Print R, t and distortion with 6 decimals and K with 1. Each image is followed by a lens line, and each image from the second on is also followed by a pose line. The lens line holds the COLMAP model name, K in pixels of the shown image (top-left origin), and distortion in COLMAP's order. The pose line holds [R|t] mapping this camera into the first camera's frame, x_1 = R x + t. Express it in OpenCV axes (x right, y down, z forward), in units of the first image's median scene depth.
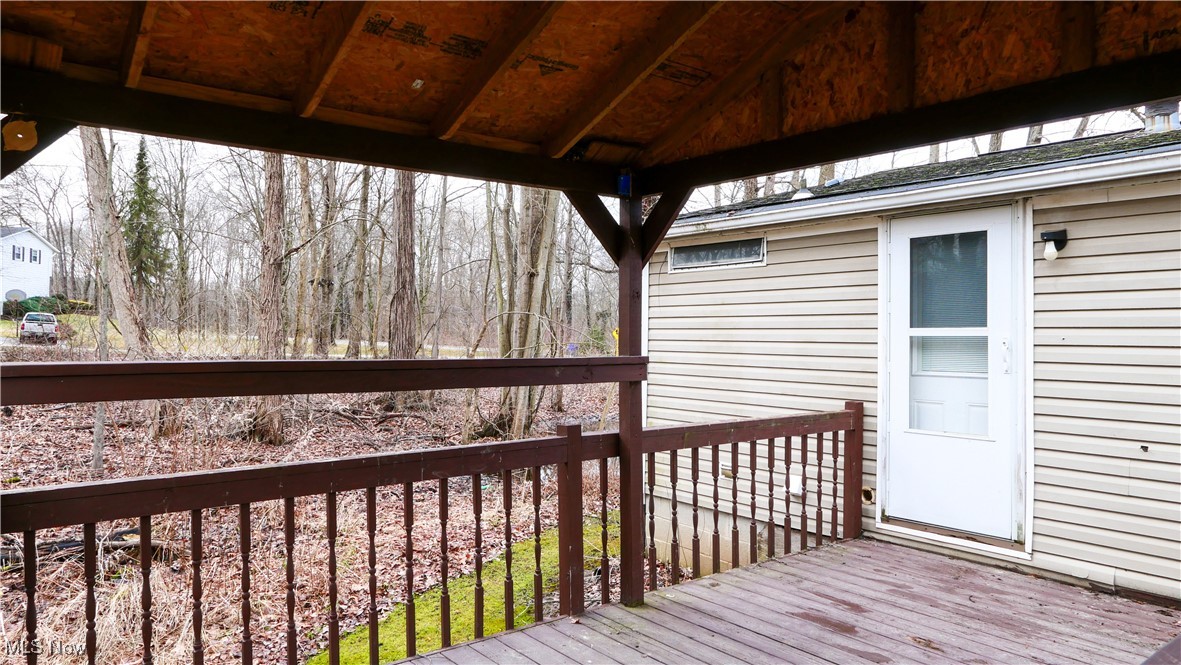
lens RADIAL K [[785.7, 0, 589.4], [0, 785.7, 330.4], [0, 0, 1]] dist [0.000176, 0.001083]
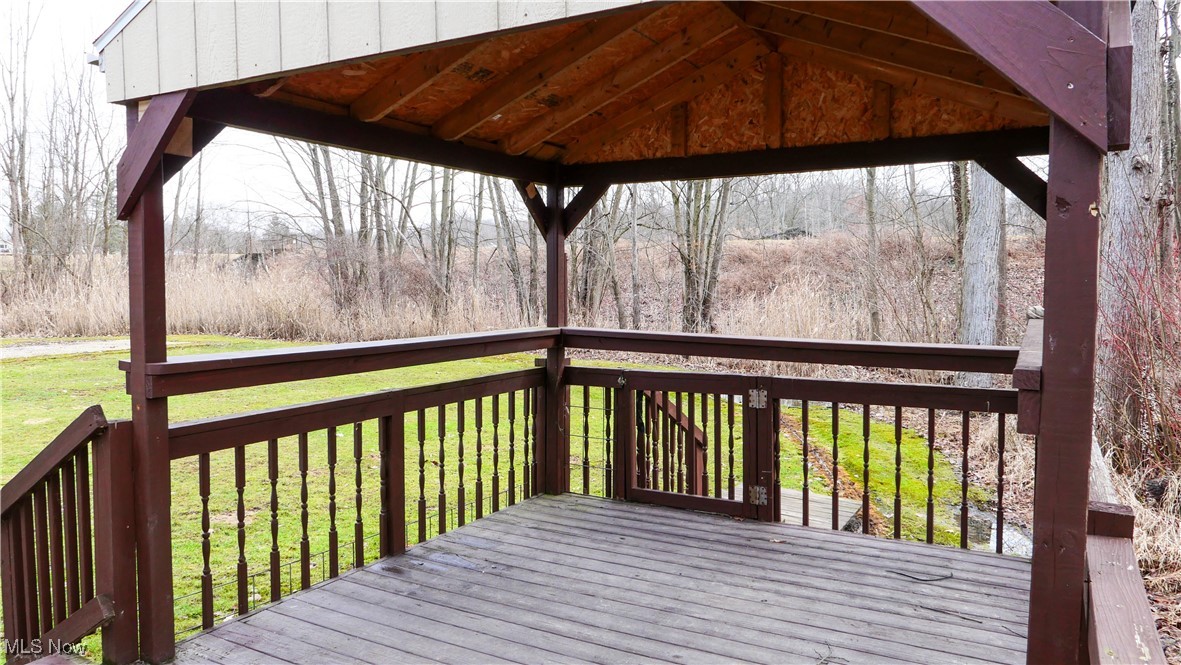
lens RADIAL K [[805.0, 0, 624.1], [0, 805.0, 334.3], [0, 0, 1]] dist [-0.002542, -0.000431]
pose [[0.905243, -0.034930, 0.423456, -0.307154], [0.014066, 0.998532, 0.052297, 0.006081], [-0.424661, -0.041386, 0.904406, -0.202072]]
